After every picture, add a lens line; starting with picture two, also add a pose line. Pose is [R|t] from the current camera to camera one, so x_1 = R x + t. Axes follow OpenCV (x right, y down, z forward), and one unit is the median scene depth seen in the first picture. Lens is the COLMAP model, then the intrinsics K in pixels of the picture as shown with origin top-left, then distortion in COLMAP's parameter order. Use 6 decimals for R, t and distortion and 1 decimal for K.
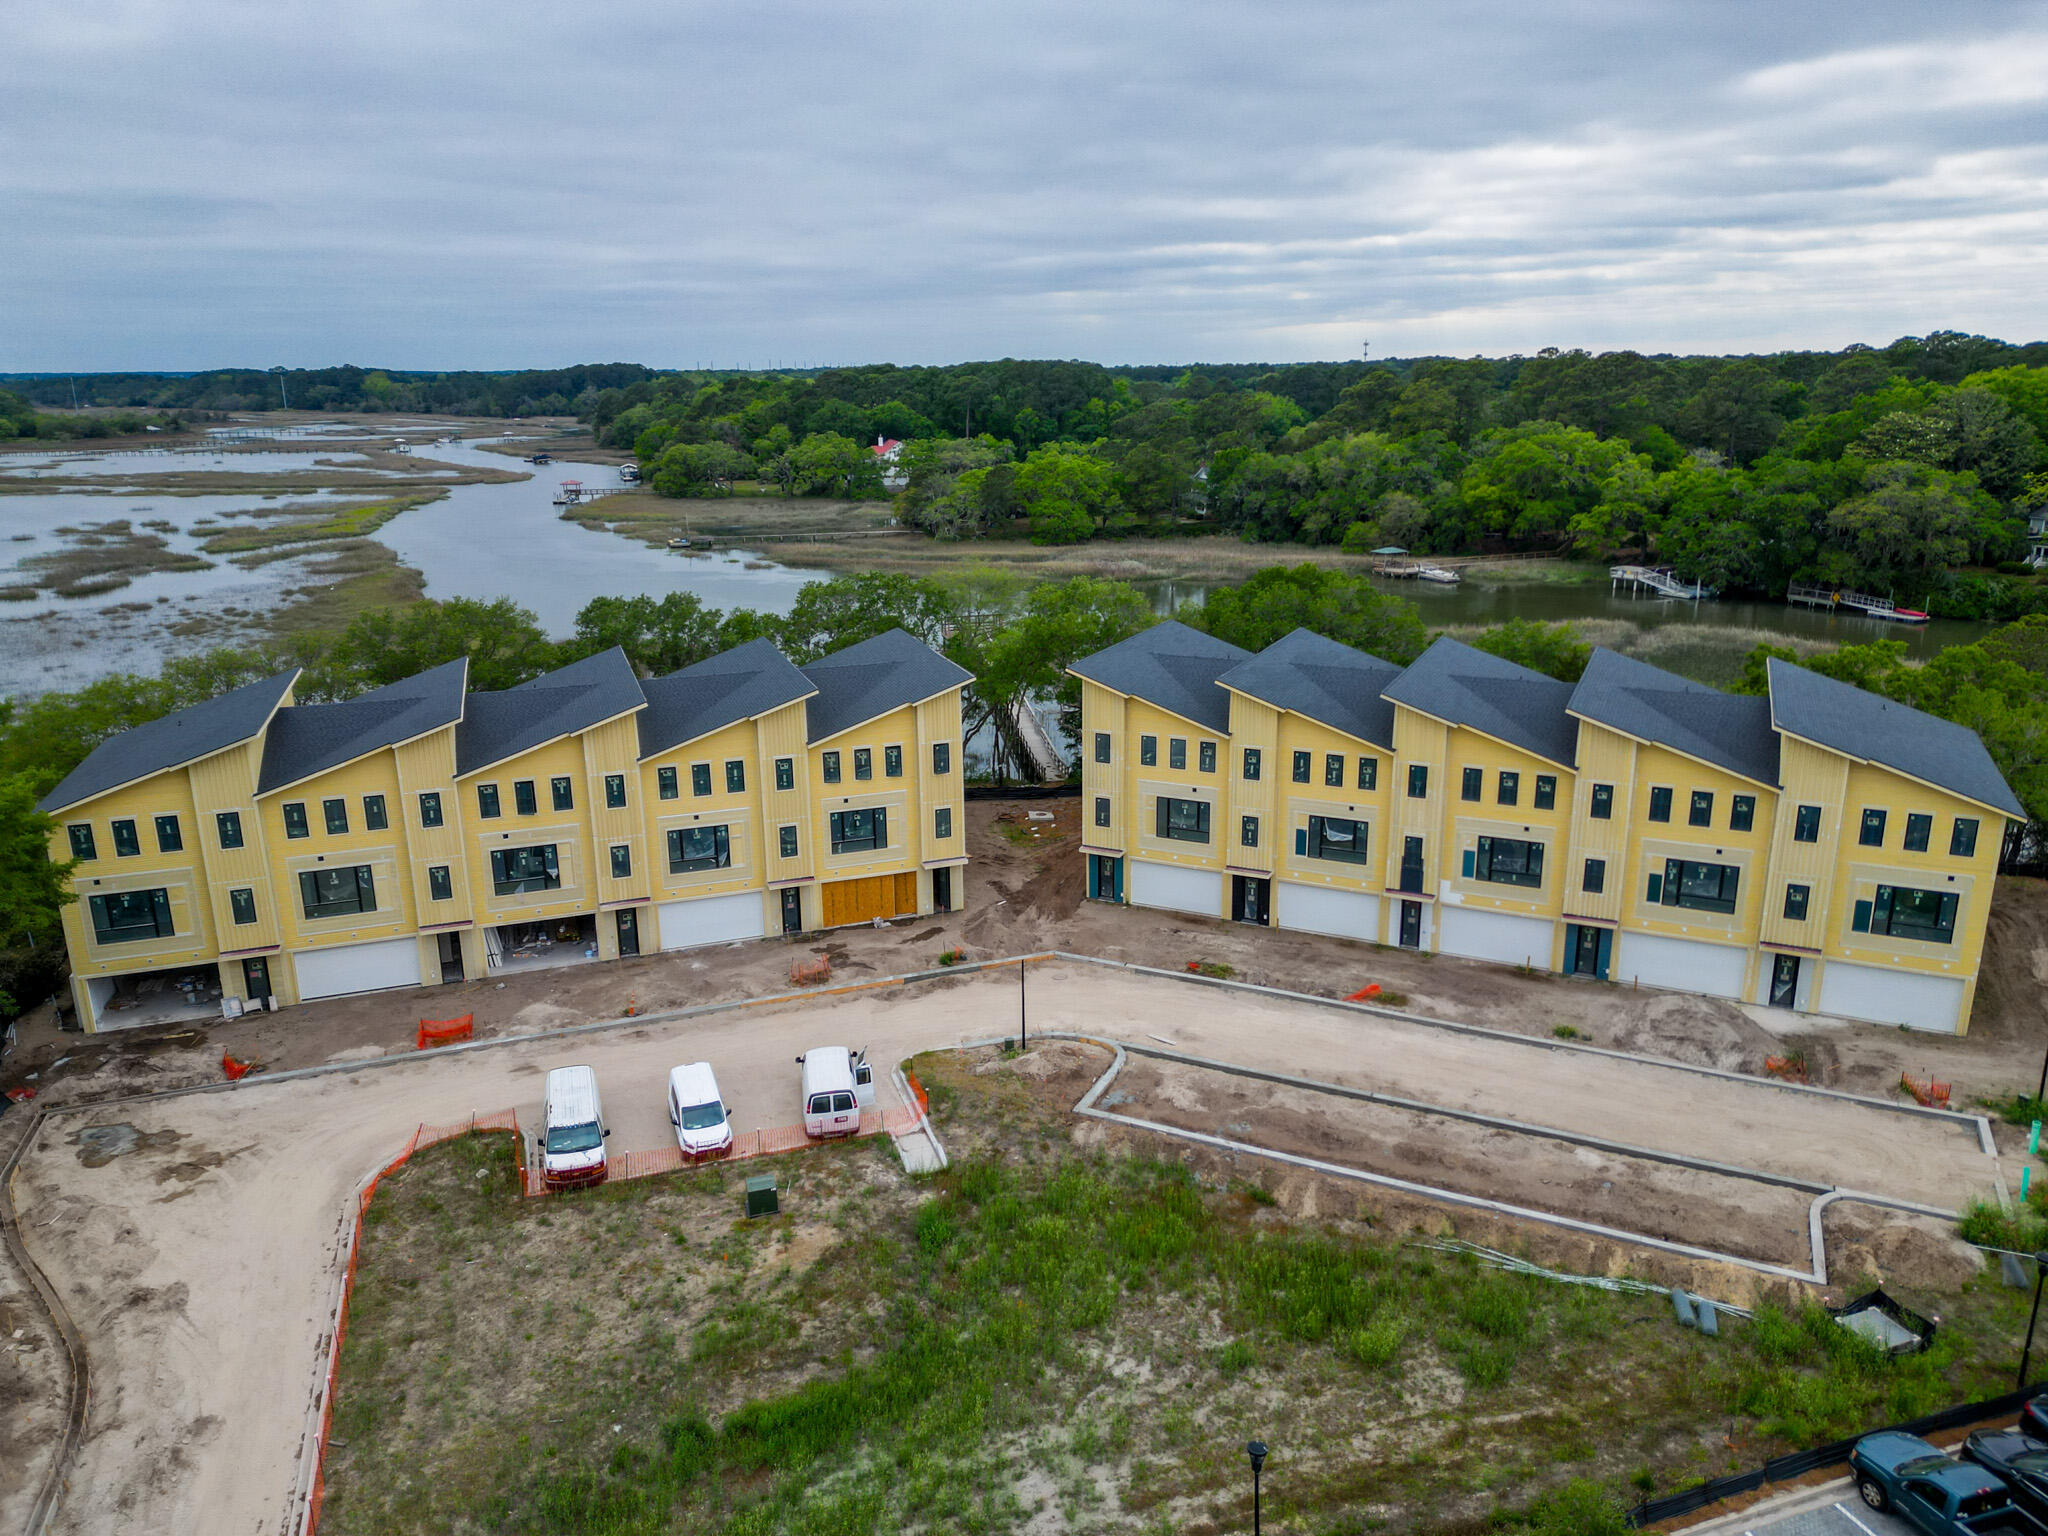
lens RADIAL K [[1420.9, 0, 1029.6], [0, 1420.9, 766.9], [0, 0, 1]] dist [0.100644, -0.121050]
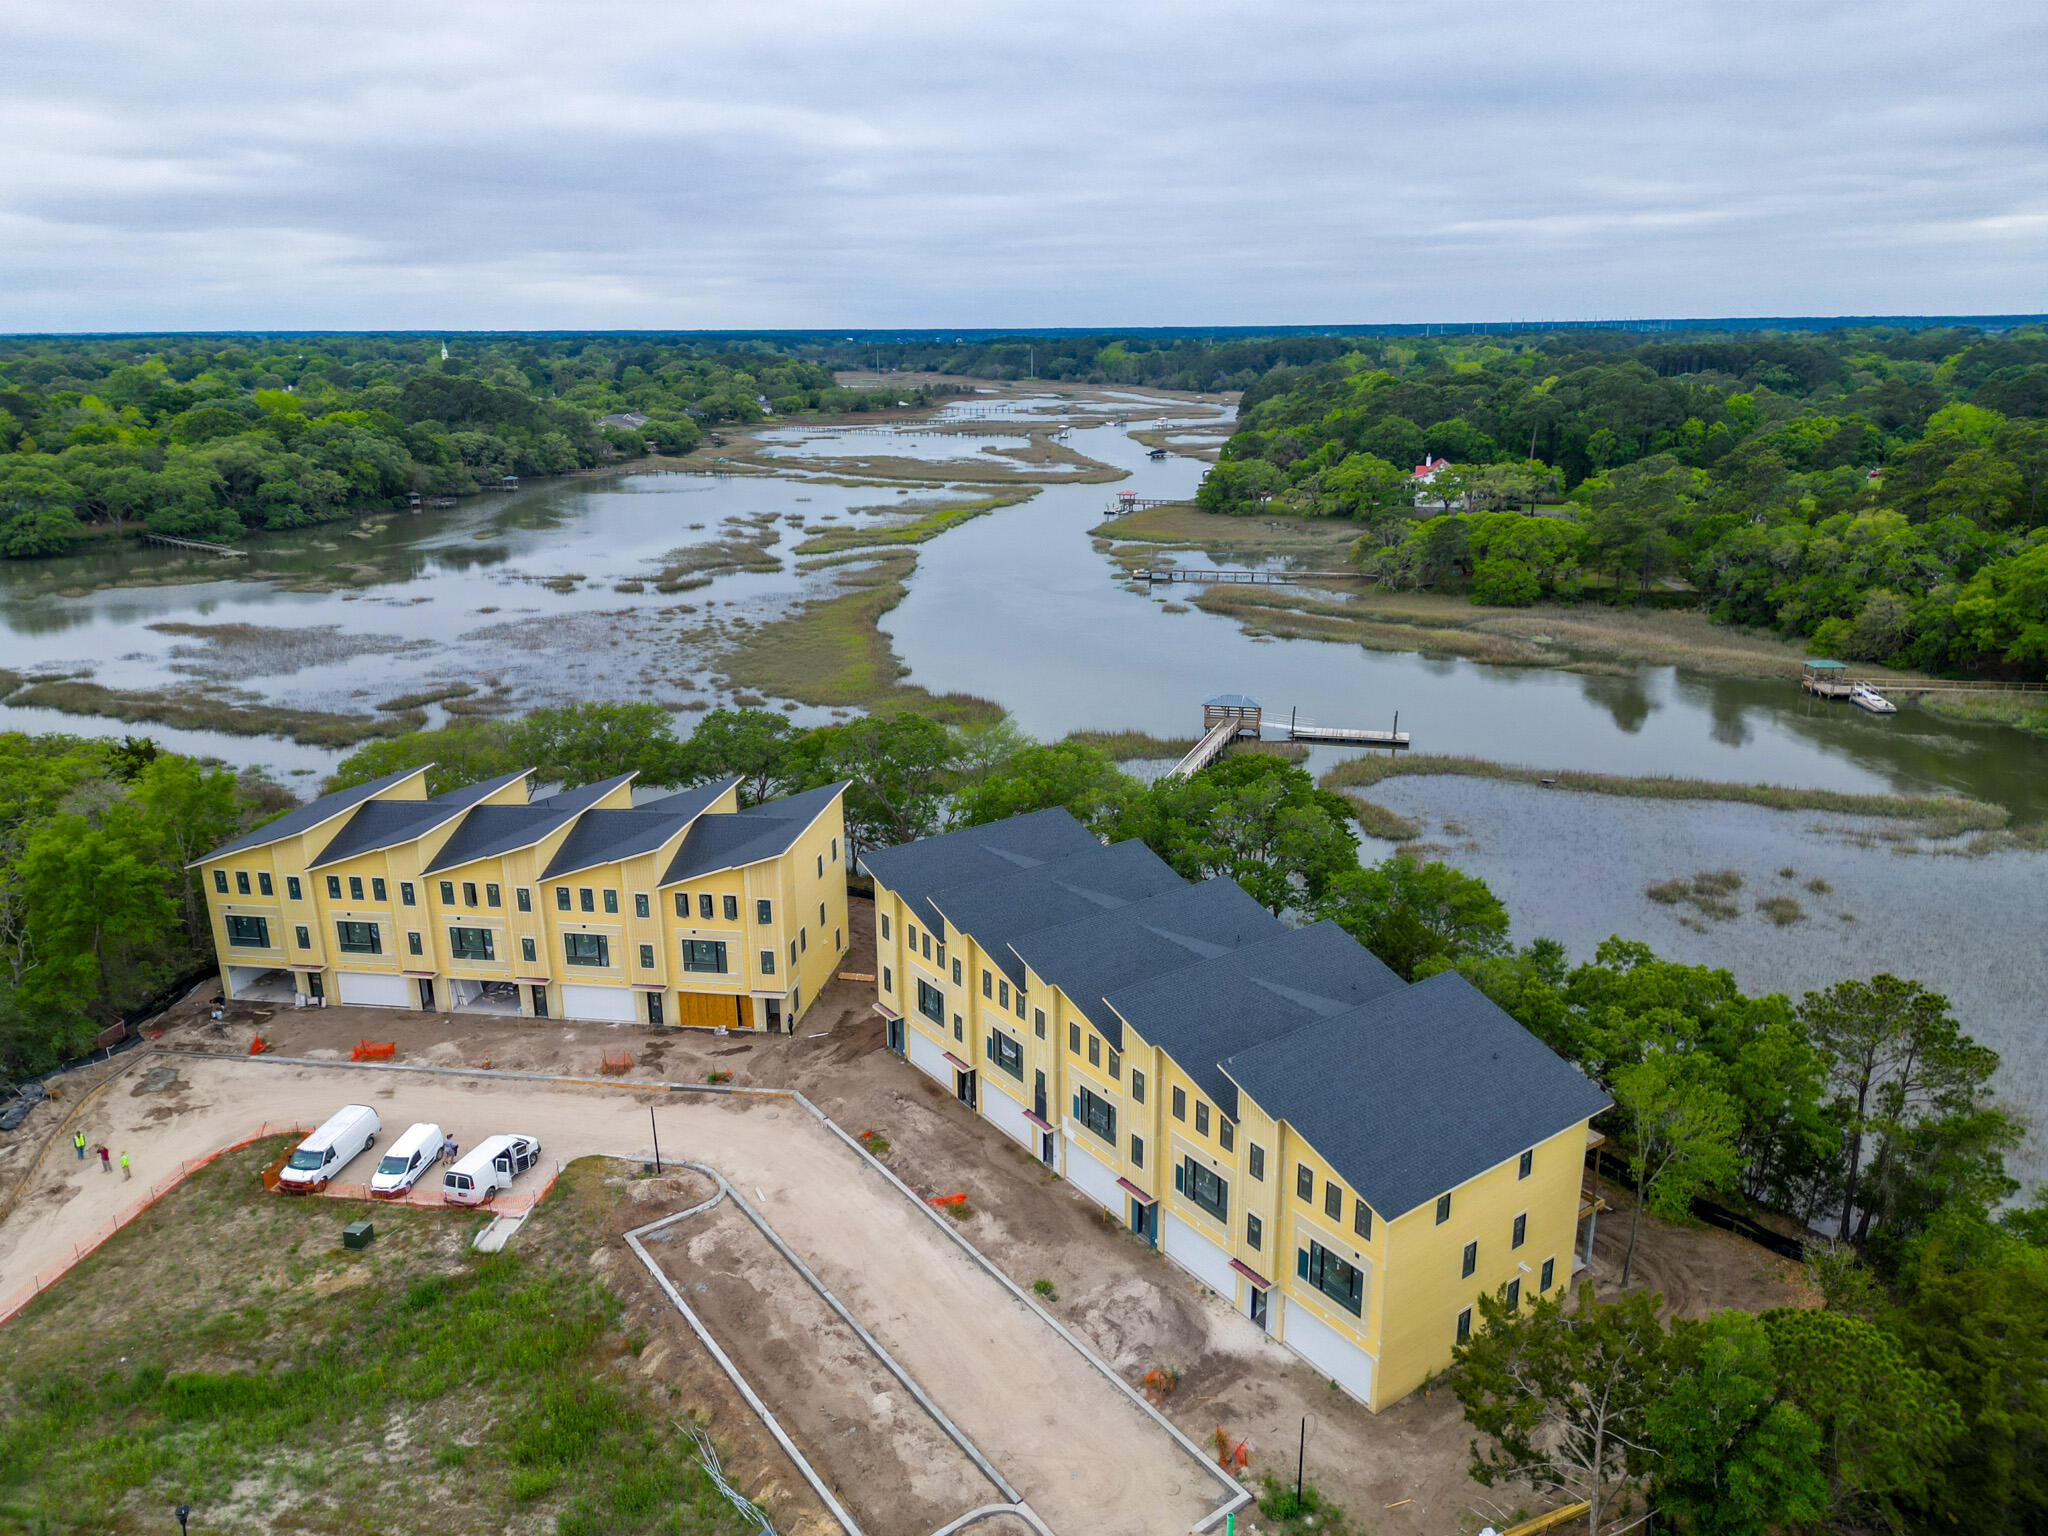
lens RADIAL K [[1430.7, 0, 1029.9], [0, 1430.7, 767.7], [0, 0, 1]] dist [0.074089, -0.074093]
pose [[0.877518, 0.142834, -0.457777, 0.712601], [-0.128349, 0.989740, 0.062780, -0.245066], [0.462048, 0.003665, 0.886848, 0.006691]]
